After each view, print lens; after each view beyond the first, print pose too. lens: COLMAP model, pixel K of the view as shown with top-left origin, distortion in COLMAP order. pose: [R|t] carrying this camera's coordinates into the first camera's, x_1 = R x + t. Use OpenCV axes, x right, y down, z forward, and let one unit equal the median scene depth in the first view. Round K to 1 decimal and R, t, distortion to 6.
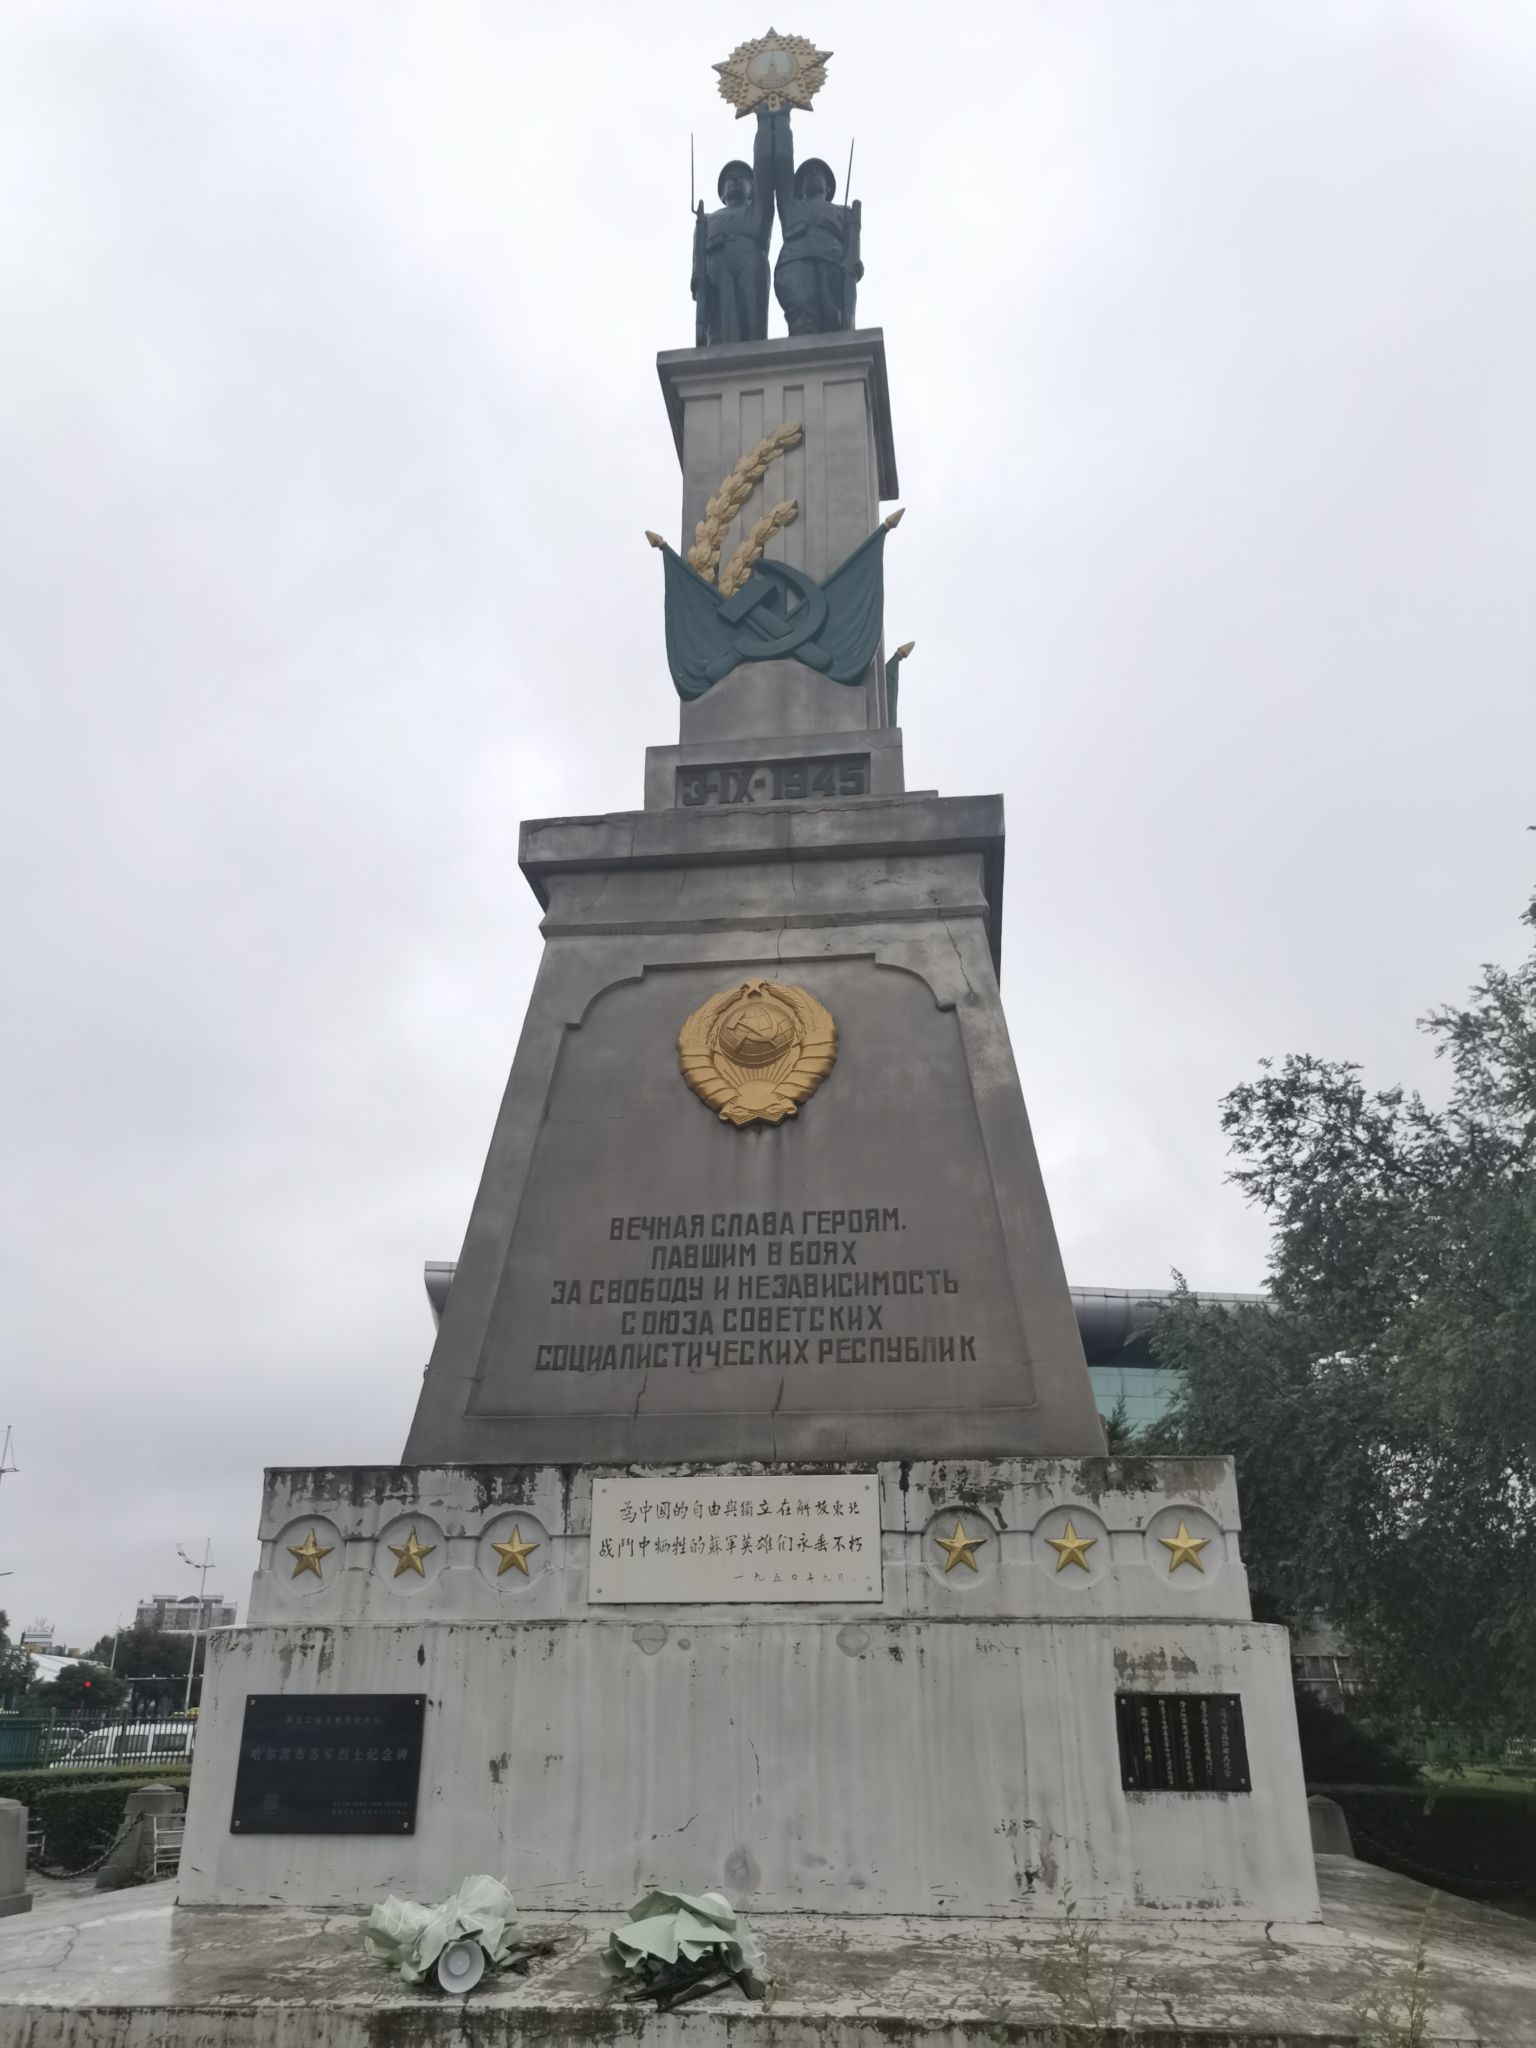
lens RADIAL K [[1595.3, 0, 768.0], [0, 1595.3, 1024.0], [0, 0, 1]] dist [0.021264, -0.011887]
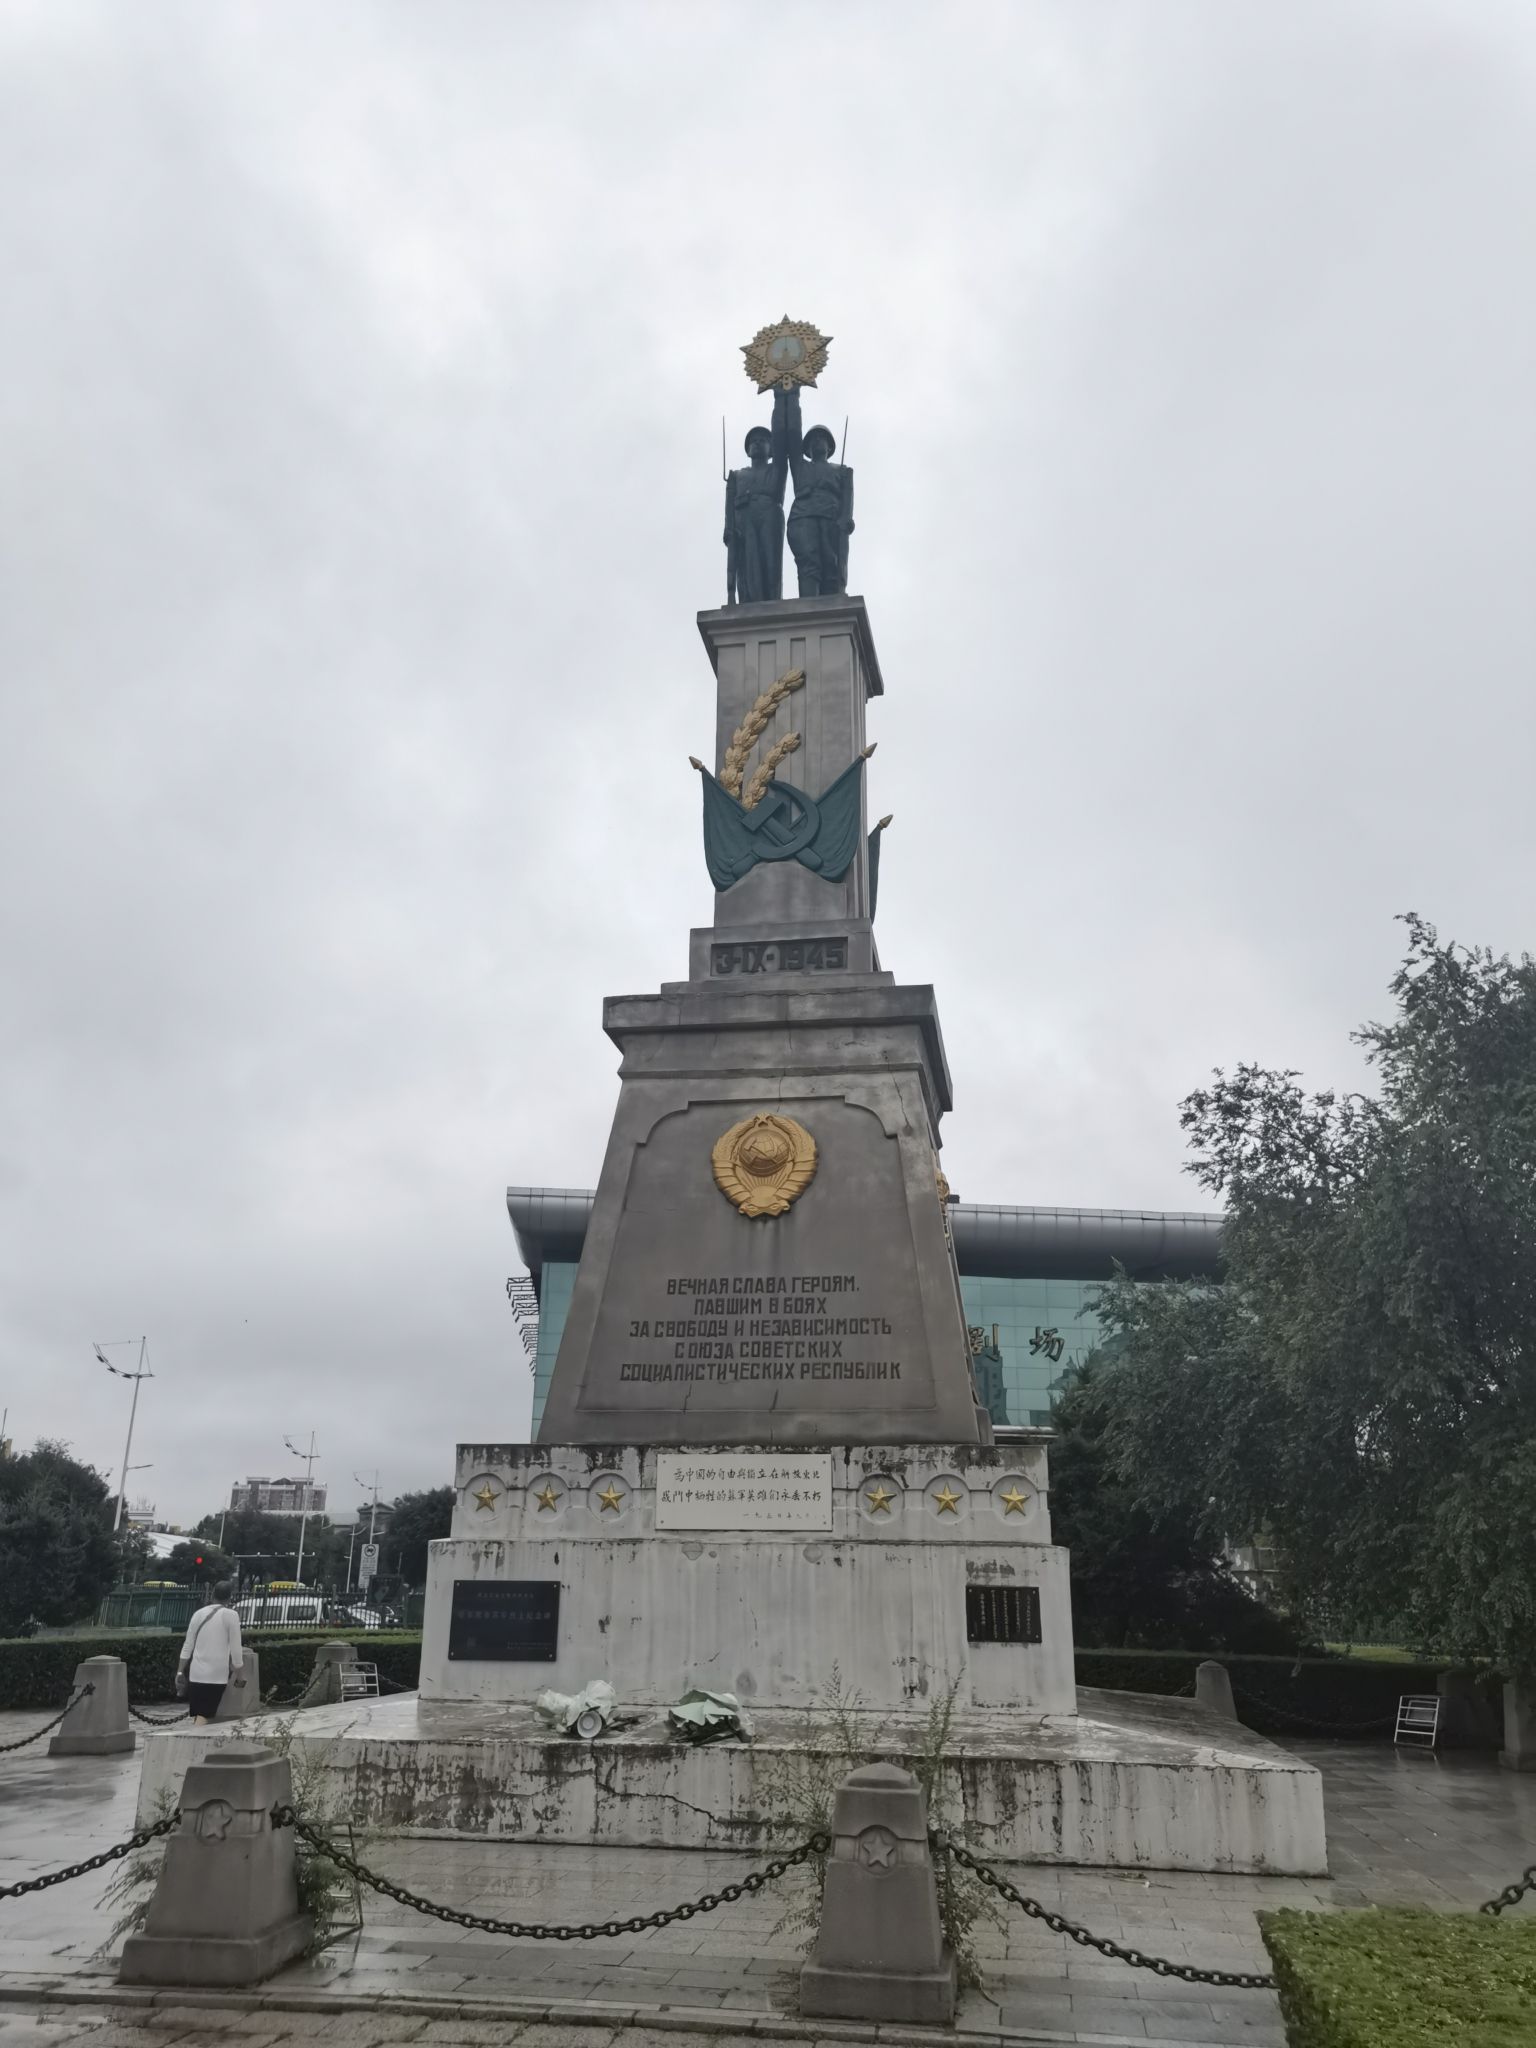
lens RADIAL K [[1577.4, 0, 755.7], [0, 1577.4, 1039.6], [0, 0, 1]] dist [0.008449, 0.008039]
pose [[0.998759, -0.004988, -0.049552, 0.062204], [0.008353, 0.997655, 0.067935, -0.211328], [0.049097, -0.068264, 0.996458, -0.490131]]
